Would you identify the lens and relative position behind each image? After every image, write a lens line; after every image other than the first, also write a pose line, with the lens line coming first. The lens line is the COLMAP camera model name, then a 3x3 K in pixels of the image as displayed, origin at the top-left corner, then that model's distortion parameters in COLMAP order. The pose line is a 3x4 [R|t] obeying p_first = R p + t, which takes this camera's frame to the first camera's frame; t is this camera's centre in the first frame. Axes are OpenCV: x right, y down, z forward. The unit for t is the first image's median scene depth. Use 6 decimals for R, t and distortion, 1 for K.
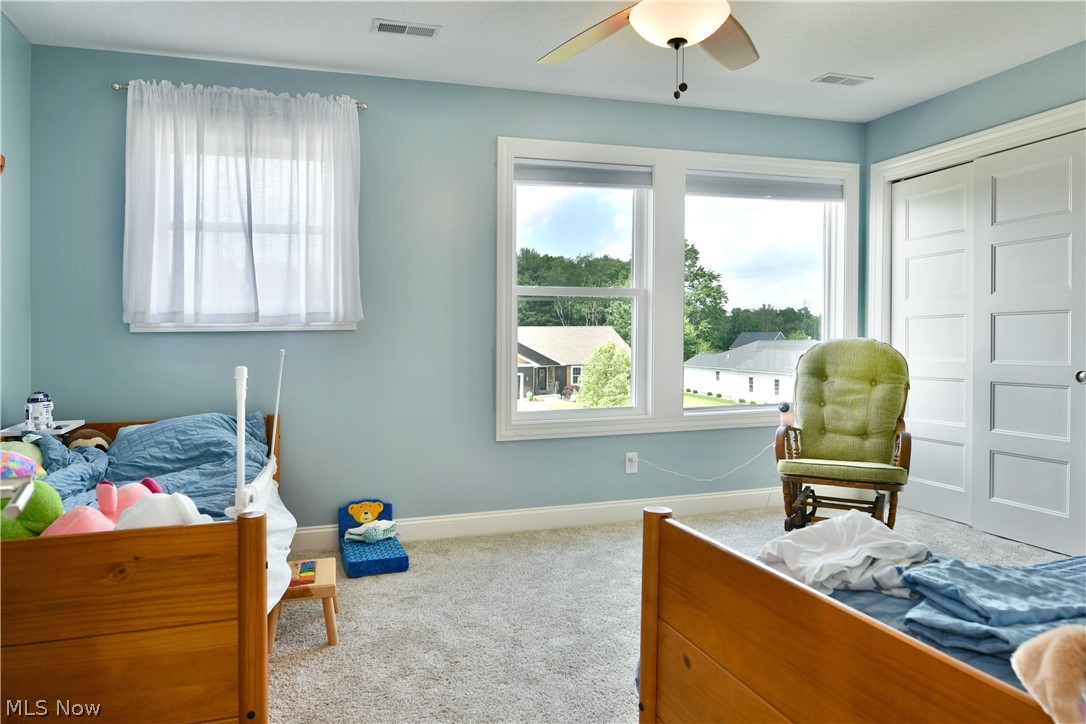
lens RADIAL K [[681.4, 0, 496.5], [0, 681.4, 341.2], [0, 0, 1]] dist [0.001777, 0.000620]
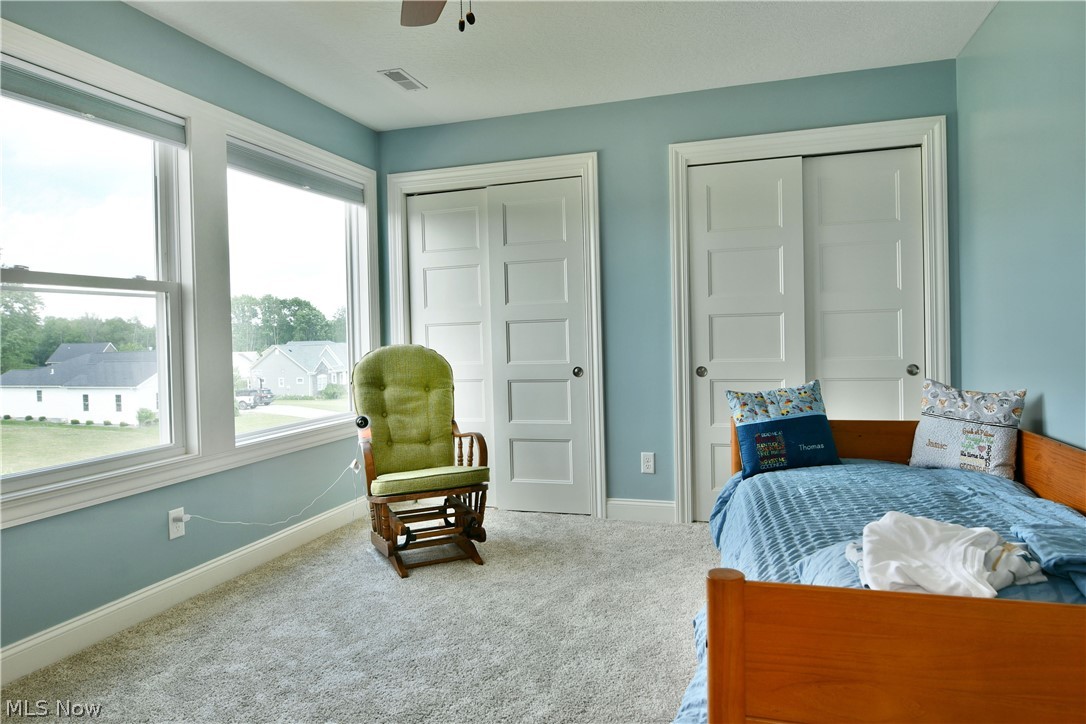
lens RADIAL K [[669.3, 0, 543.8], [0, 669.3, 353.8], [0, 0, 1]] dist [-0.003042, -0.000377]
pose [[0.557775, -0.028984, 0.829486, -0.177685], [0.025355, 0.999519, 0.017875, -0.004446], [-0.829605, 0.011062, 0.558241, 0.292384]]
